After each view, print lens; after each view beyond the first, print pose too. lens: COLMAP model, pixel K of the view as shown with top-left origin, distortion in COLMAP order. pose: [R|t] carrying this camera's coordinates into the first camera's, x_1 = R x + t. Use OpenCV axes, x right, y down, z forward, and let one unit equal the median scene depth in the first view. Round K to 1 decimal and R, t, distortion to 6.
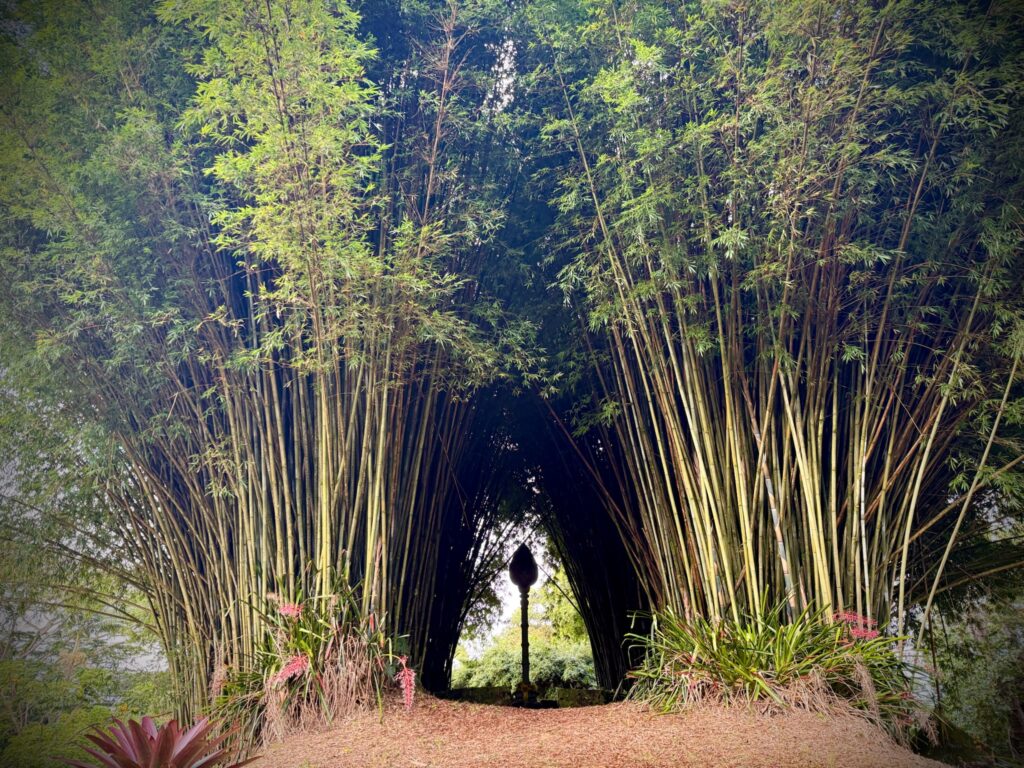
lens RADIAL K [[644.0, 0, 512.0], [0, 644.0, 384.0], [0, 0, 1]] dist [-0.000058, -0.000246]
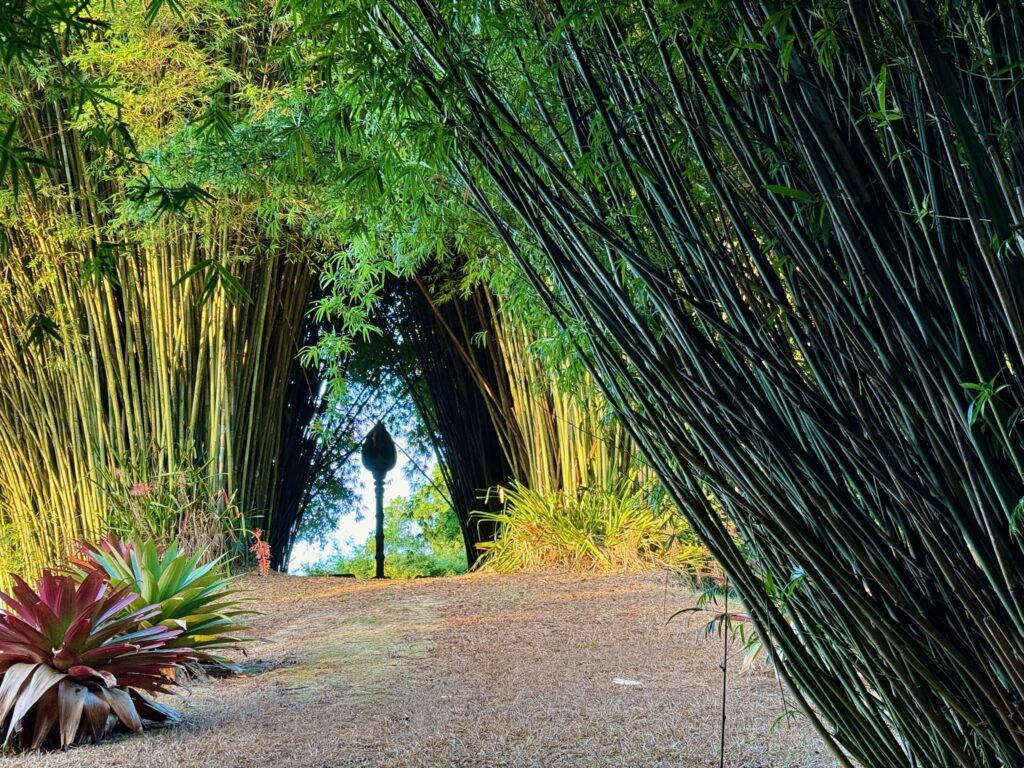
lens RADIAL K [[1434.0, 0, 512.0], [0, 1434.0, 384.0], [0, 0, 1]] dist [-0.004304, -0.005387]
pose [[0.994542, -0.000093, 0.104340, -0.003570], [-0.022659, 0.975942, 0.216849, -0.180274], [-0.101850, -0.218030, 0.970613, -0.711613]]
